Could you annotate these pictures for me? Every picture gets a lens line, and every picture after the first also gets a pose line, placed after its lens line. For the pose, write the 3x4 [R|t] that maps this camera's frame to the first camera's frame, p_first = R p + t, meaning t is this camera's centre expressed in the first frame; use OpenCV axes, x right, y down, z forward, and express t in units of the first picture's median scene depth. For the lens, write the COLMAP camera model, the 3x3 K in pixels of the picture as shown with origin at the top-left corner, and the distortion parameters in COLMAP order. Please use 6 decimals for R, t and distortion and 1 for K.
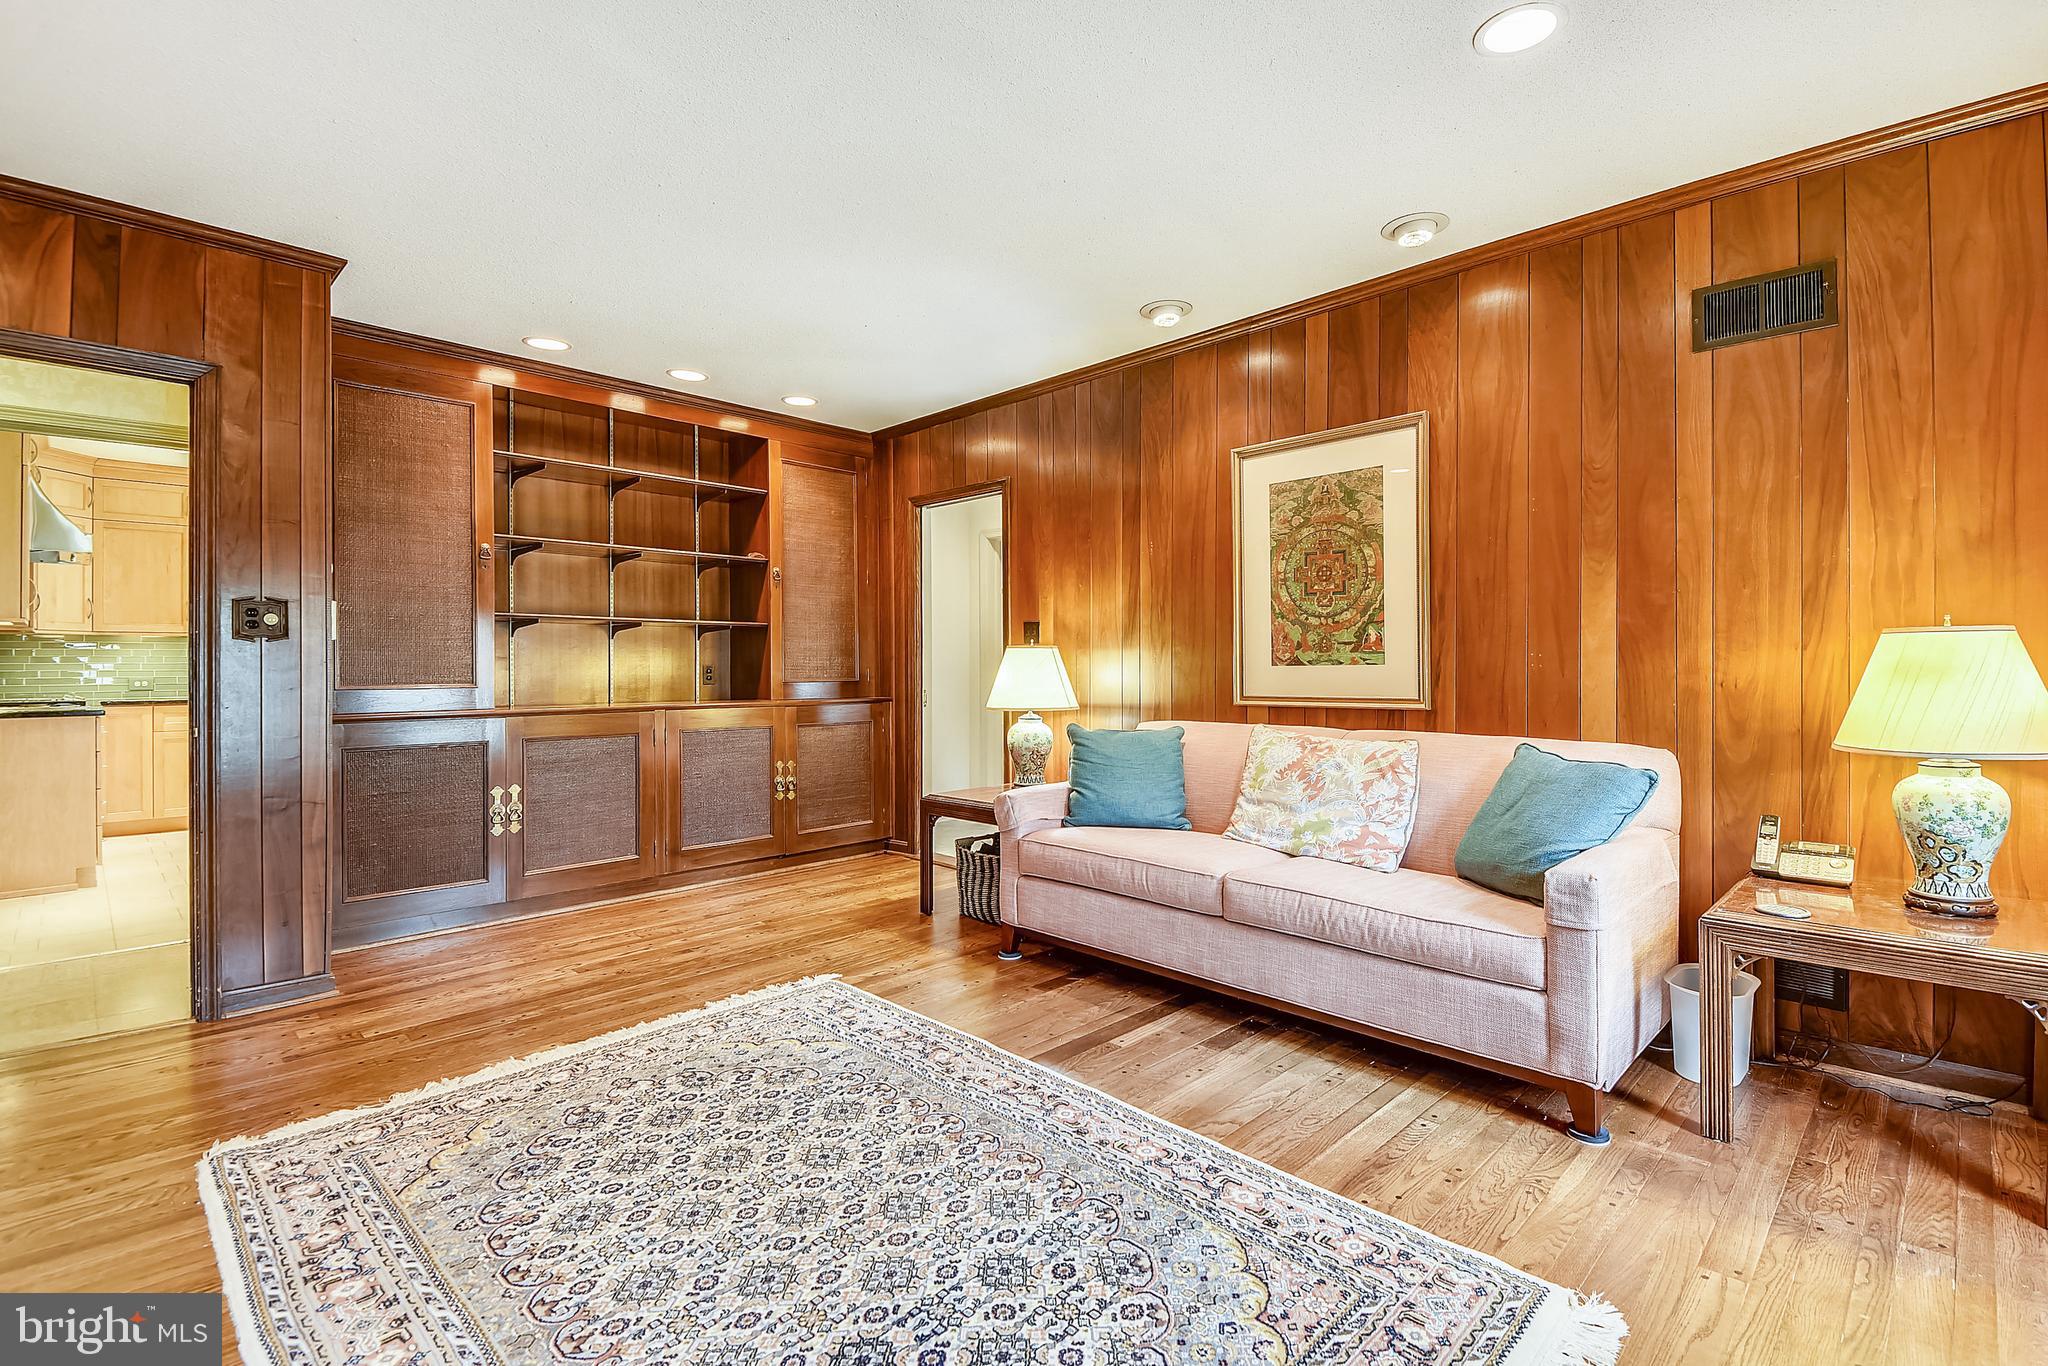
lens RADIAL K [[932.7, 0, 1046.6], [0, 932.7, 662.0], [0, 0, 1]] dist [0.062992, -0.046989]
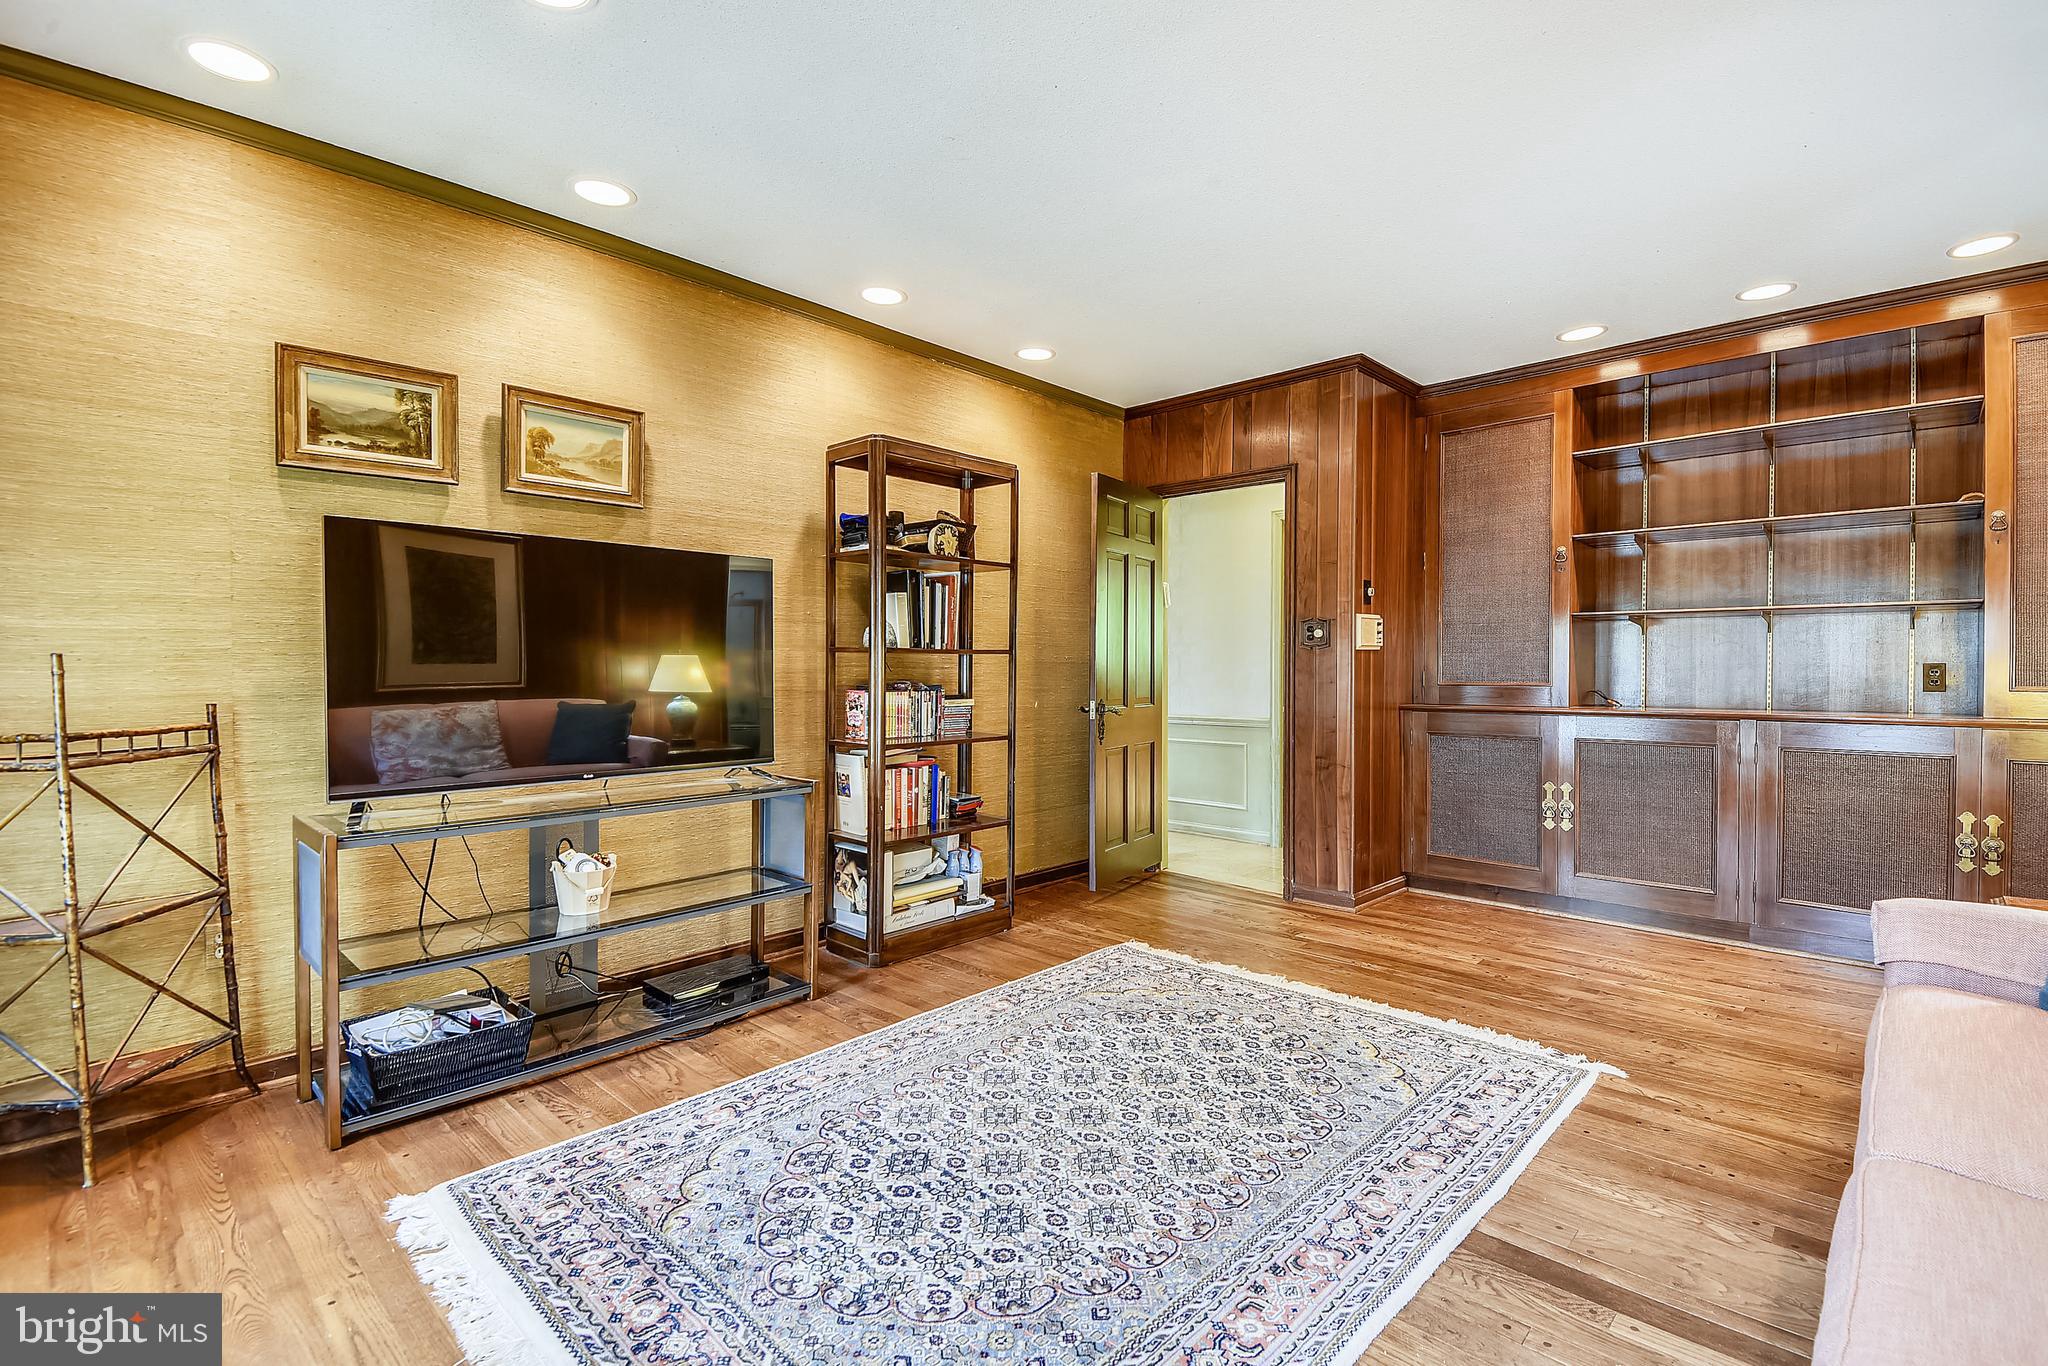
lens RADIAL K [[918.1, 0, 1039.4], [0, 918.1, 677.4], [0, 0, 1]] dist [0.048959, -0.034928]
pose [[0.010247, 0.013776, -0.999853, 0.552014], [0.005370, 0.999890, 0.013832, 0.000370], [0.999933, -0.005511, 0.010172, 0.558714]]
